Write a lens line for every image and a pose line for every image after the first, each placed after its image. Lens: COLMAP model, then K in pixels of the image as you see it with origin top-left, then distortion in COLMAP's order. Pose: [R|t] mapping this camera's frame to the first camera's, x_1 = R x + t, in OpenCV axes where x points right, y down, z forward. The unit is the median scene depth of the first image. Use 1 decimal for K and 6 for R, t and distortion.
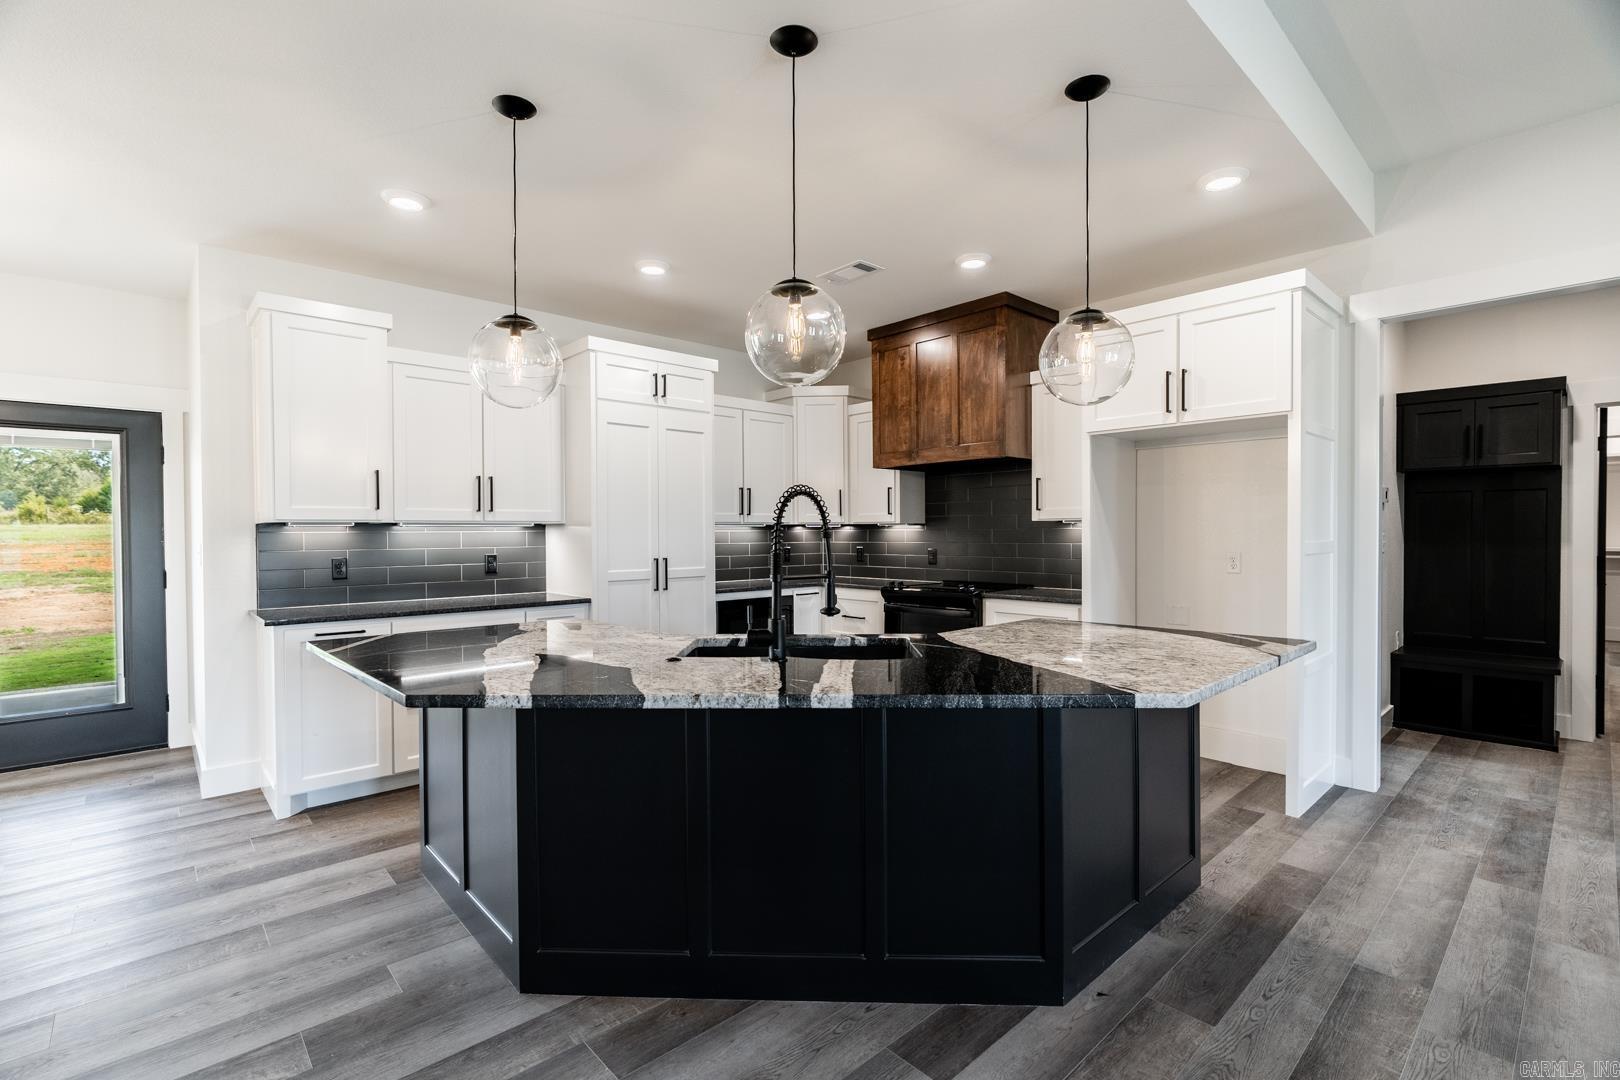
lens RADIAL K [[734.2, 0, 803.4], [0, 734.2, 542.7], [0, 0, 1]] dist [-0.010449, 0.003917]
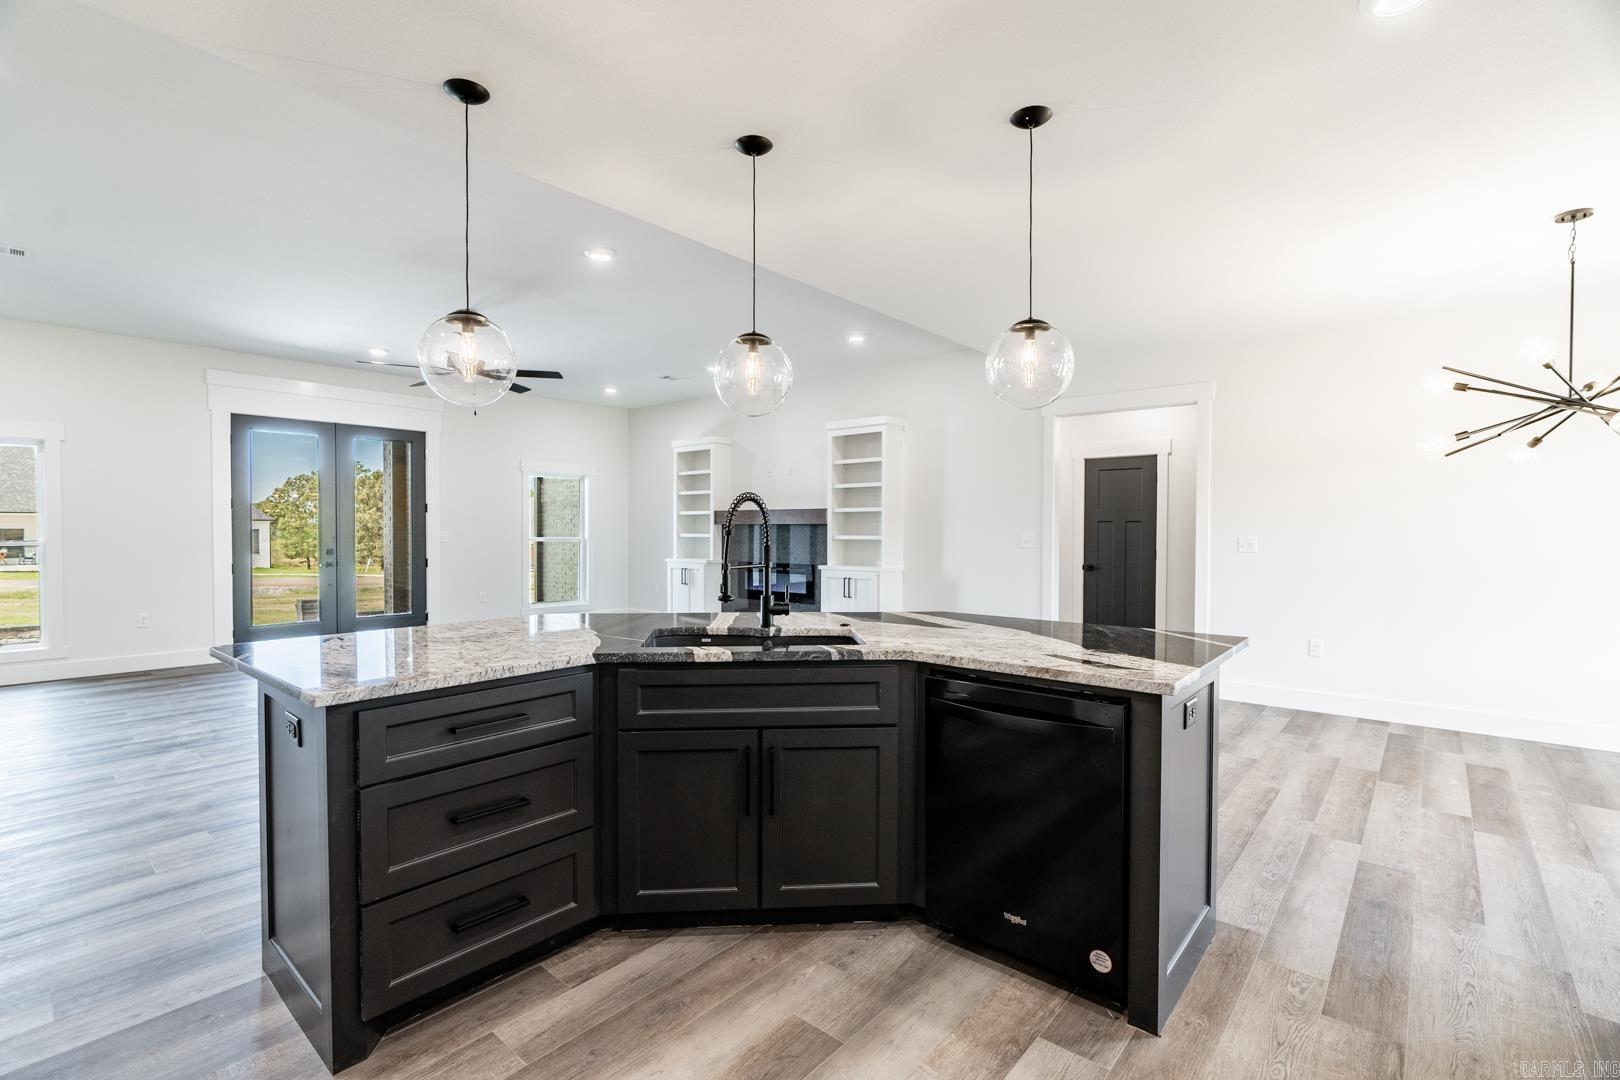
lens RADIAL K [[734.2, 0, 803.4], [0, 734.2, 542.7], [0, 0, 1]] dist [-0.010449, 0.003917]
pose [[-0.993483, 0.003732, -0.113922, 0.027329], [0.000462, 0.999588, 0.028709, -0.014495], [0.113982, 0.028469, -0.993075, 1.136741]]
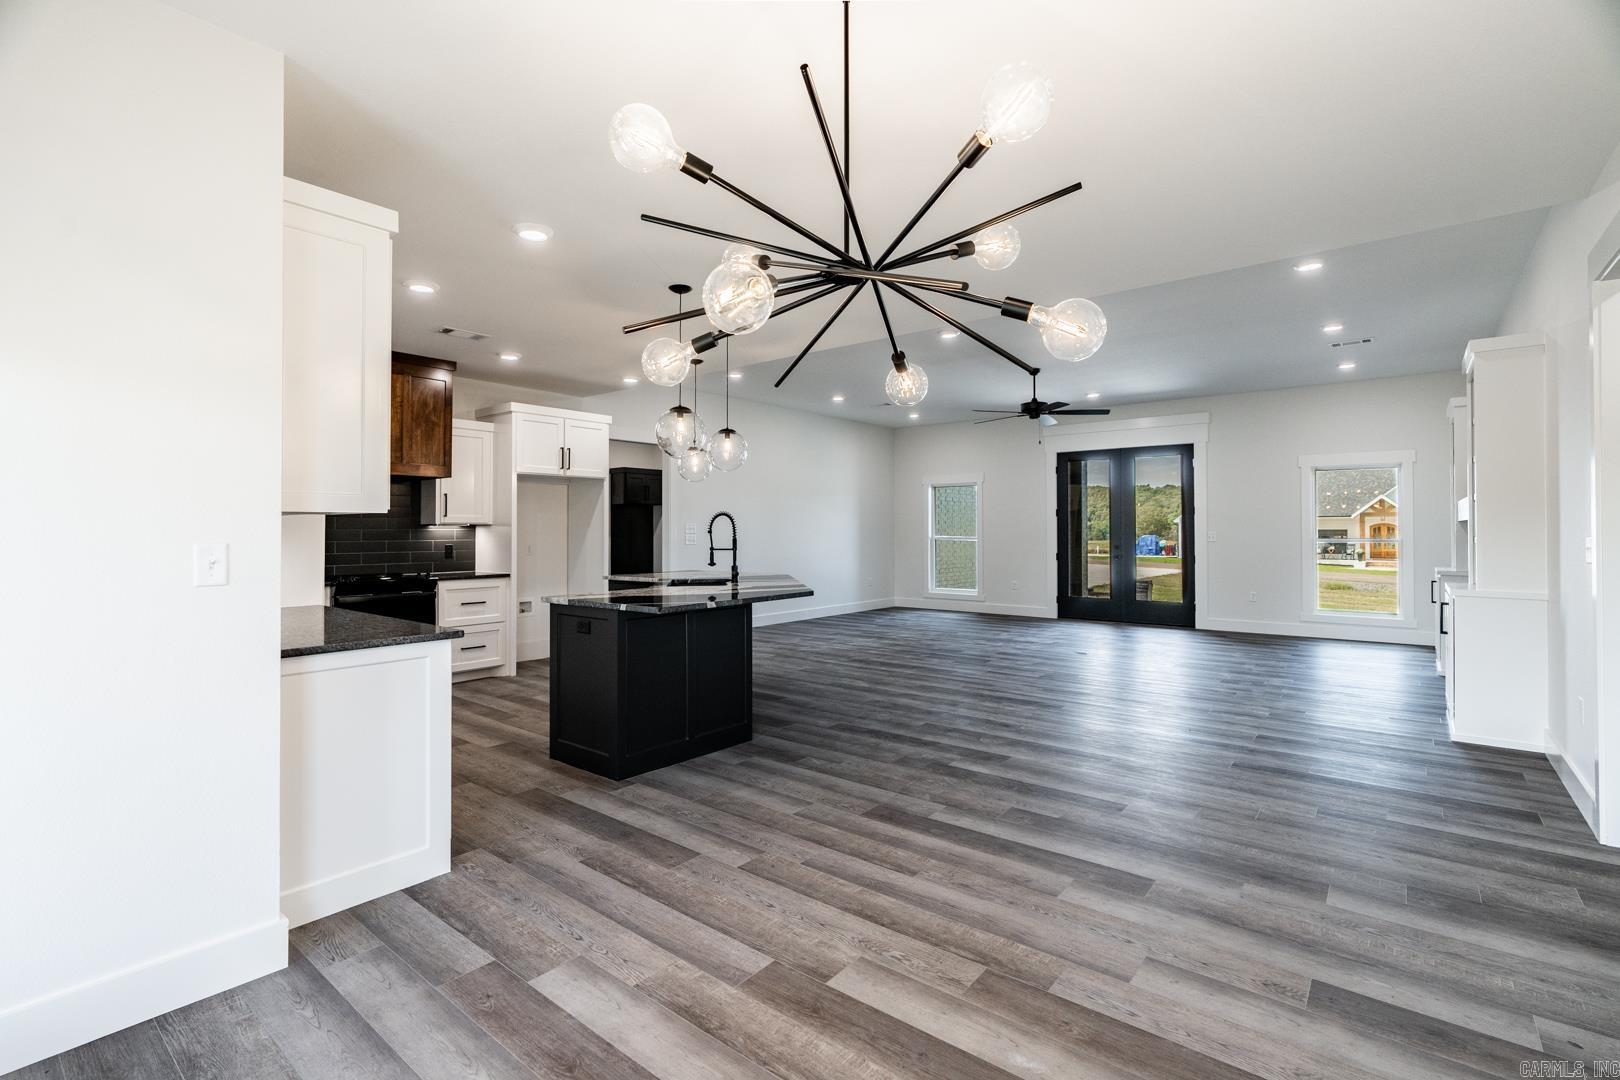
lens RADIAL K [[735.4, 0, 804.0], [0, 735.4, 522.9], [0, 0, 1]] dist [-0.004579, -0.000235]
pose [[-0.141795, 0.017026, 0.989750, -1.233325], [0.016231, 0.999758, -0.014873, -0.000659], [-0.989763, 0.013955, -0.142037, 0.545161]]
